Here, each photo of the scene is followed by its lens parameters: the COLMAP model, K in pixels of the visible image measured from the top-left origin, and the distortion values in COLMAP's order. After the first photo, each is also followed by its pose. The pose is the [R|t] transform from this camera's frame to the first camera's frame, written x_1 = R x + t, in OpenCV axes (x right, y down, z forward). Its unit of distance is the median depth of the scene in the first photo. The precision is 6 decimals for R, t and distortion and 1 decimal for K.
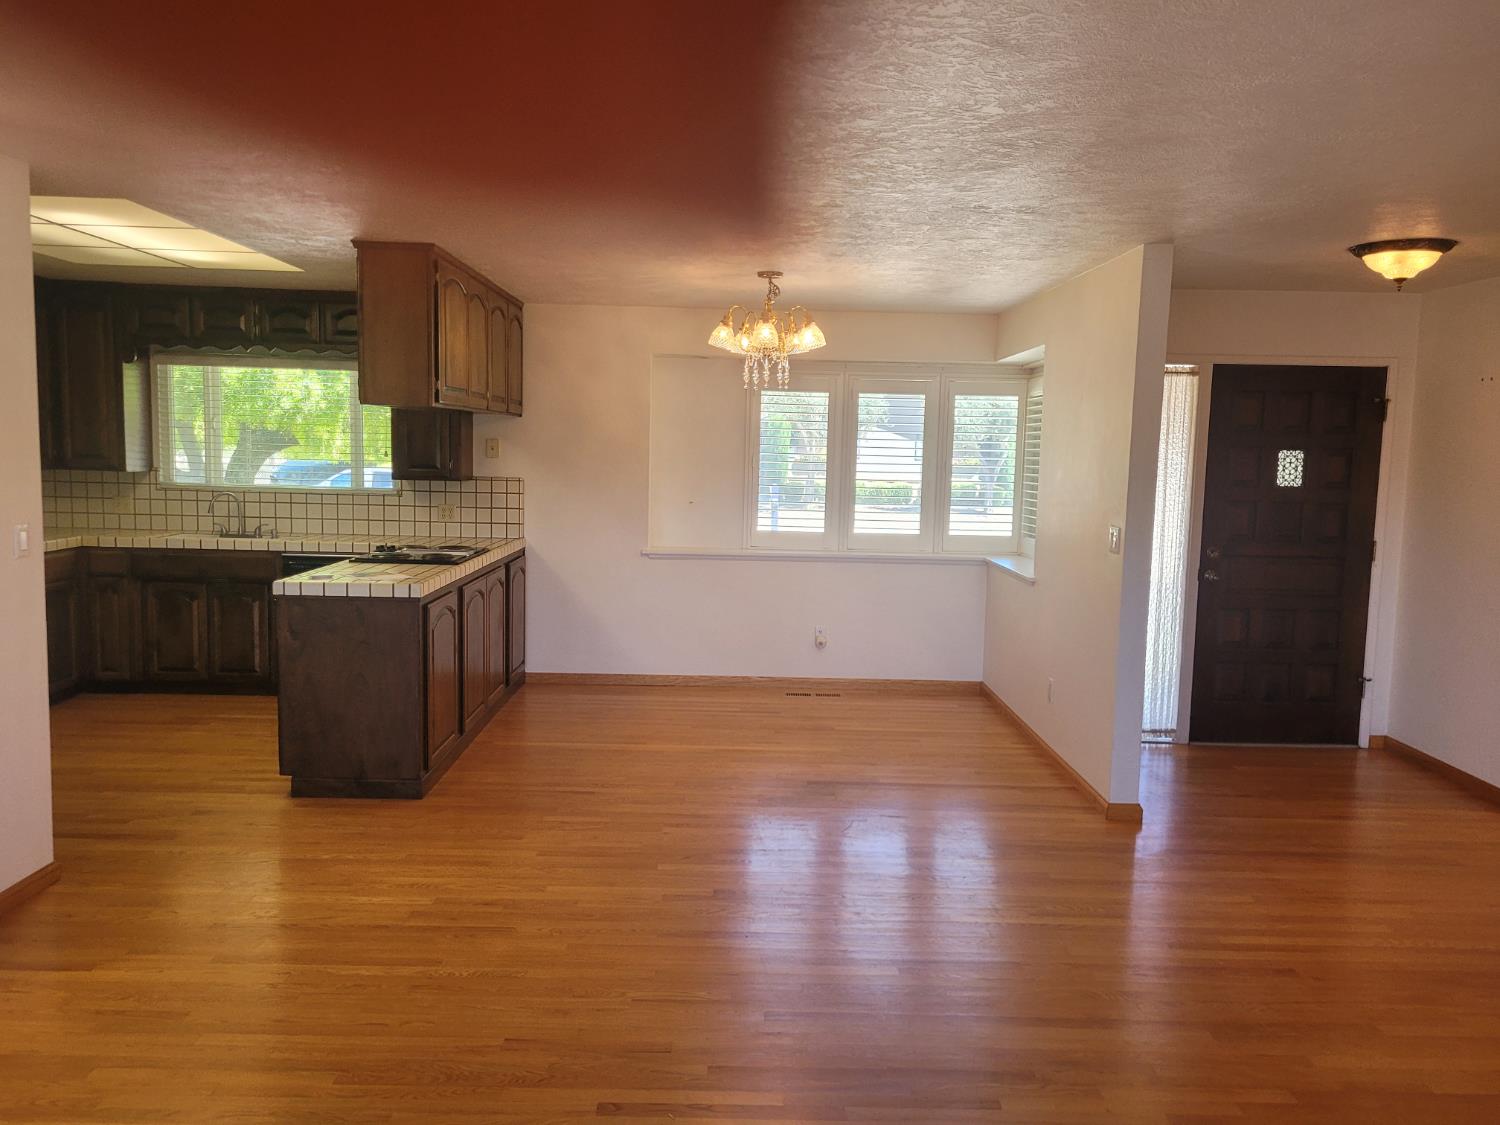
lens RADIAL K [[1138.5, 0, 745.2], [0, 1138.5, 555.2], [0, 0, 1]] dist [0.061766, -0.058219]
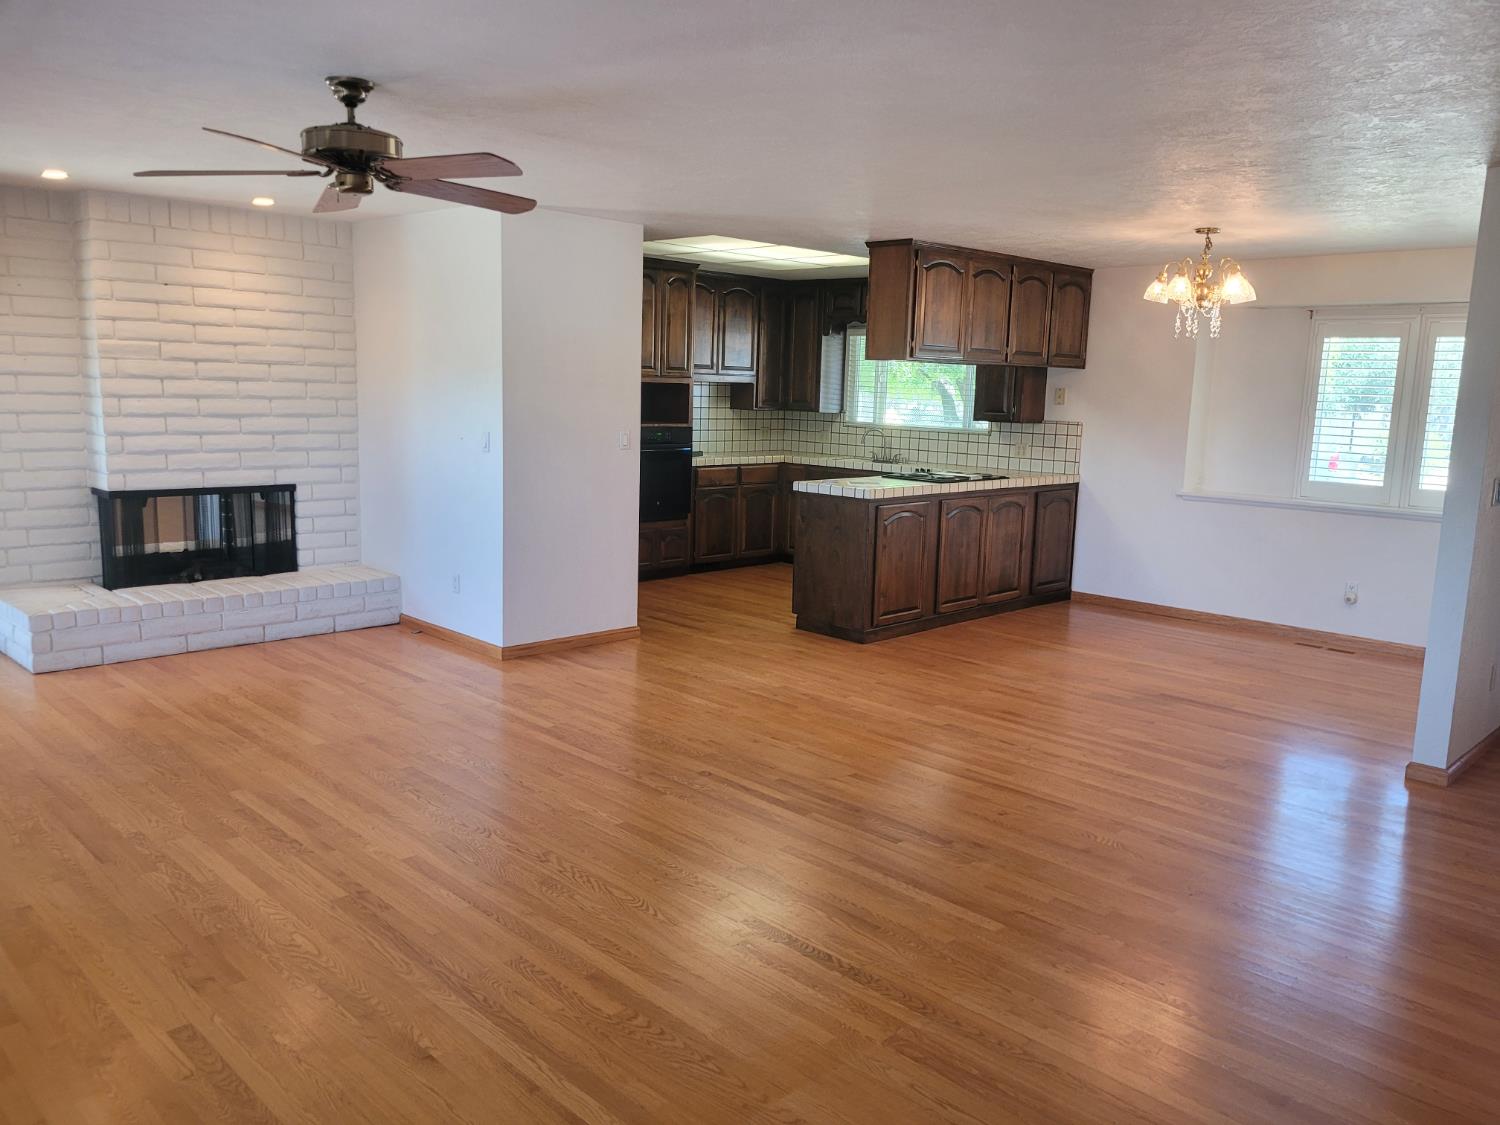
lens RADIAL K [[1138.5, 0, 745.2], [0, 1138.5, 555.2], [0, 0, 1]] dist [0.061766, -0.058219]
pose [[0.693073, 0.103163, -0.713447, 0.429987], [-0.080874, 0.994586, 0.065251, 0.018880], [0.716316, 0.012476, 0.697664, -0.051669]]
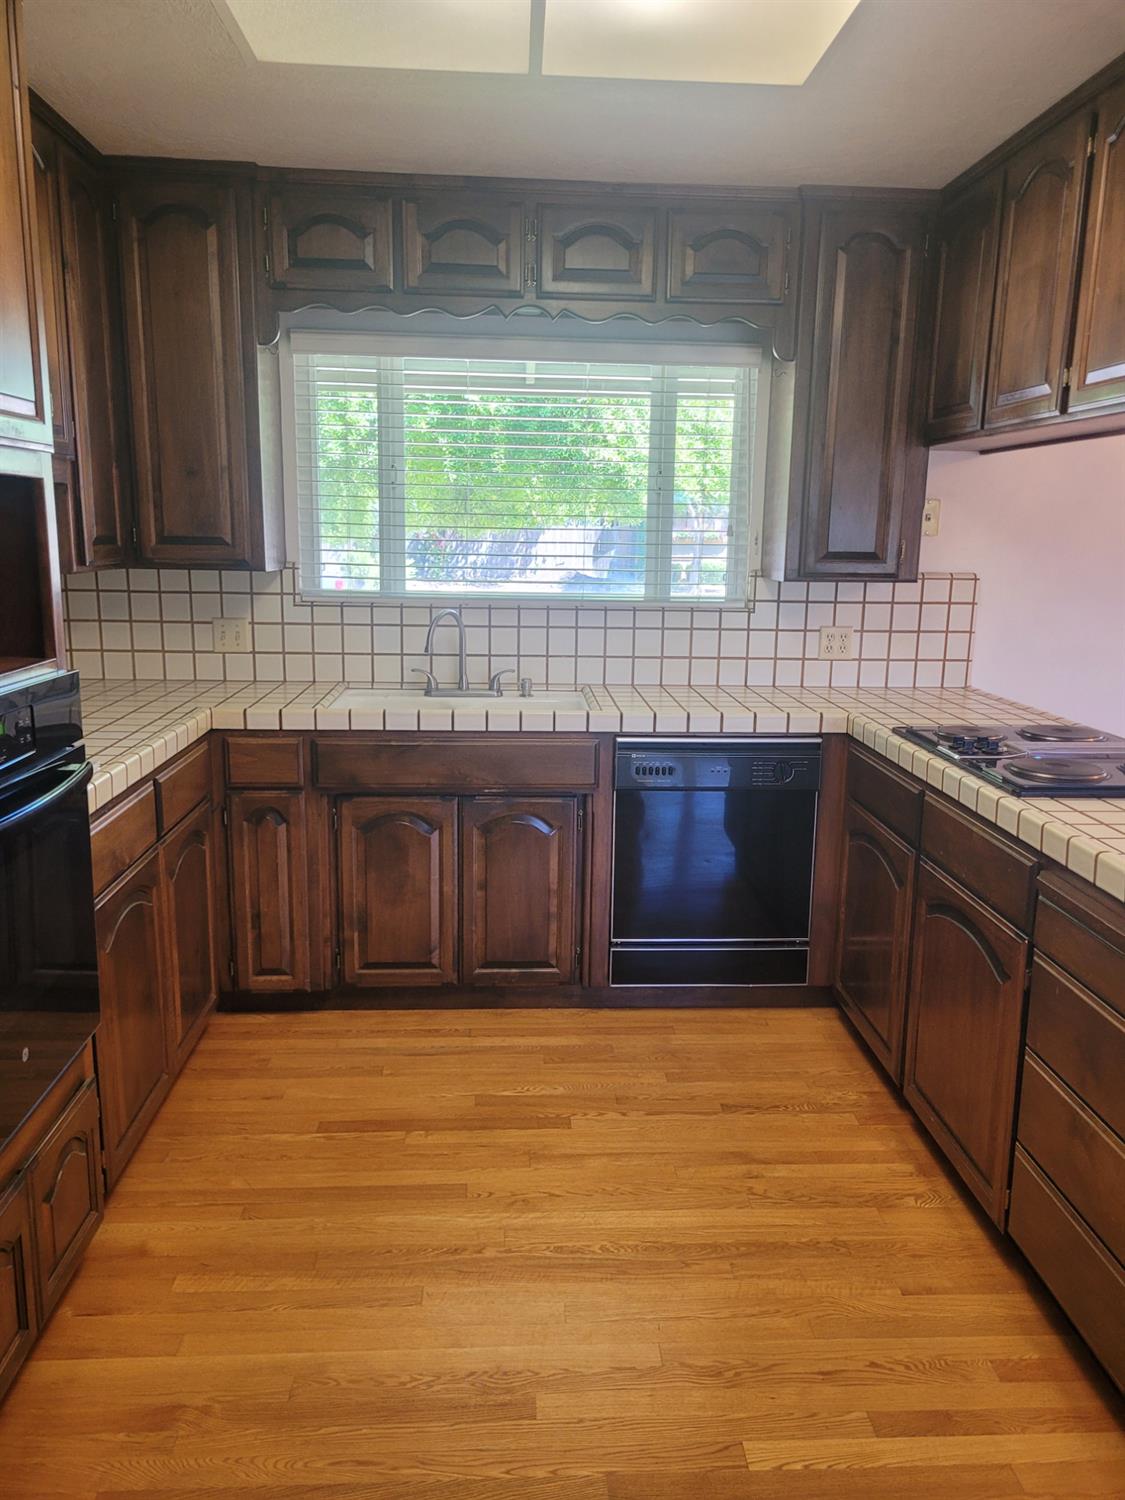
lens RADIAL K [[1138.5, 0, 562.5], [0, 1138.5, 750.0], [0, 0, 1]] dist [0.061766, -0.058219]
pose [[0.998951, -0.016013, 0.042898, -0.432392], [0.011725, 0.995078, 0.098401, -0.042906], [-0.044263, -0.097794, 0.994222, 0.496836]]
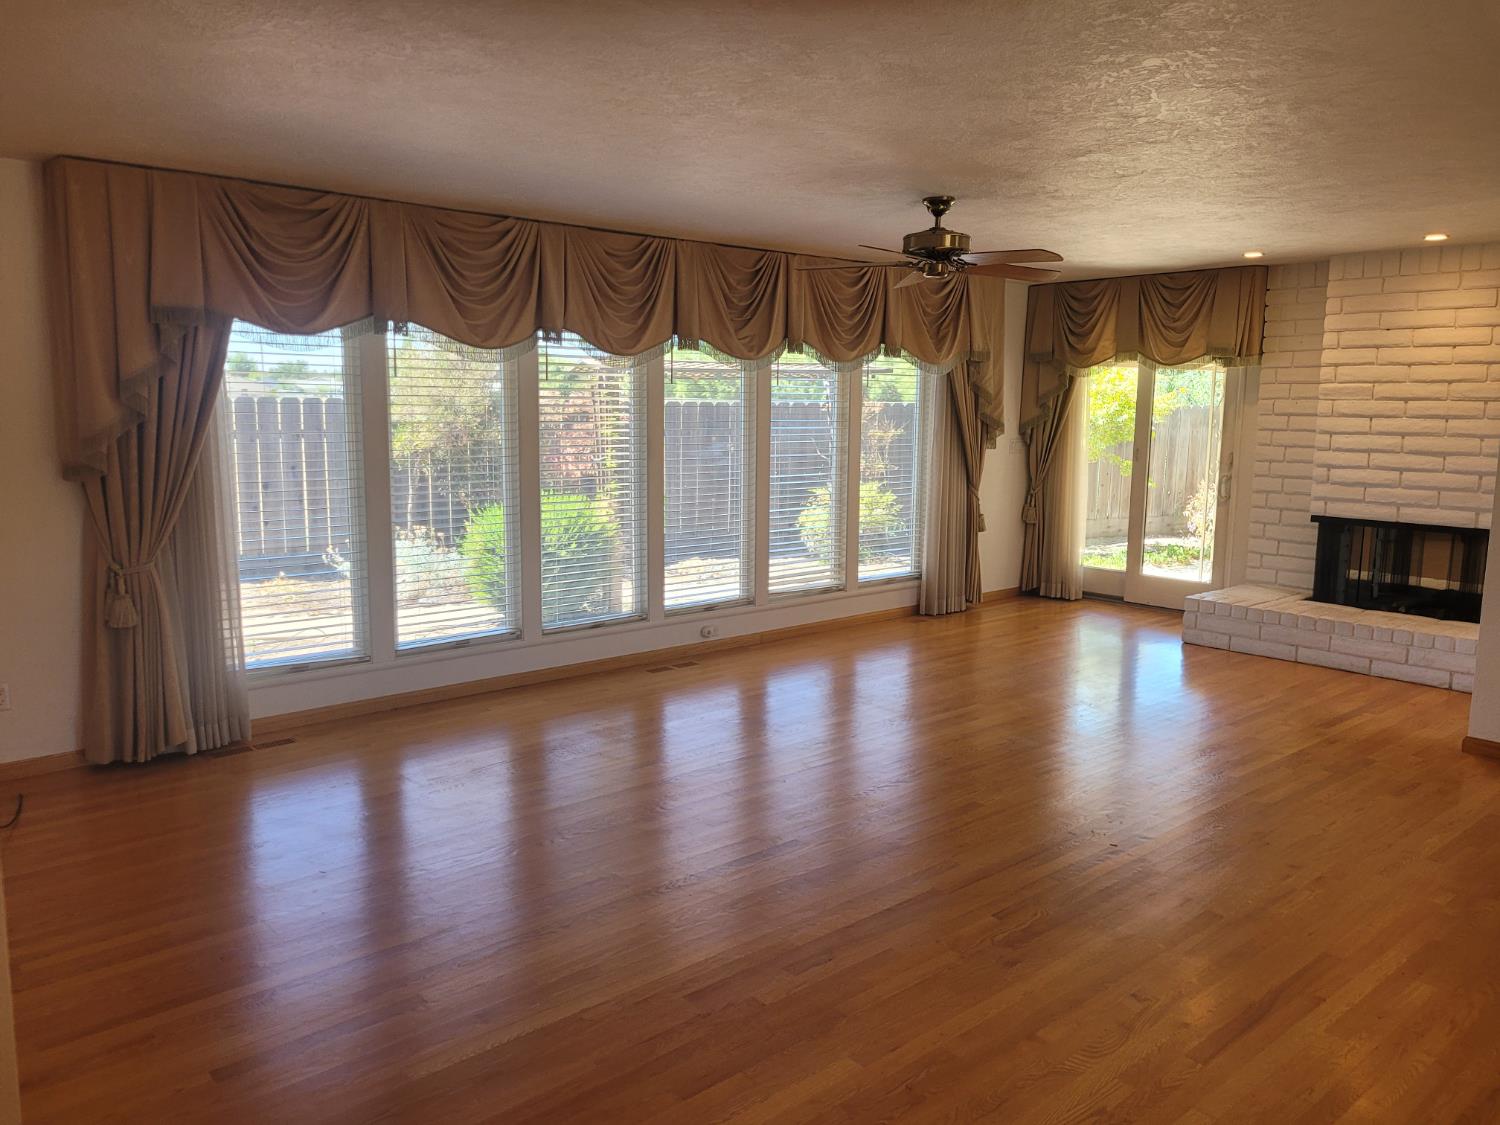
lens RADIAL K [[1138.5, 0, 745.2], [0, 1138.5, 555.2], [0, 0, 1]] dist [0.061766, -0.058219]
pose [[-0.783763, 0.048450, -0.619168, 0.480092], [-0.091828, 0.976955, 0.192685, -0.049158], [0.614234, 0.207876, -0.761252, 0.702353]]
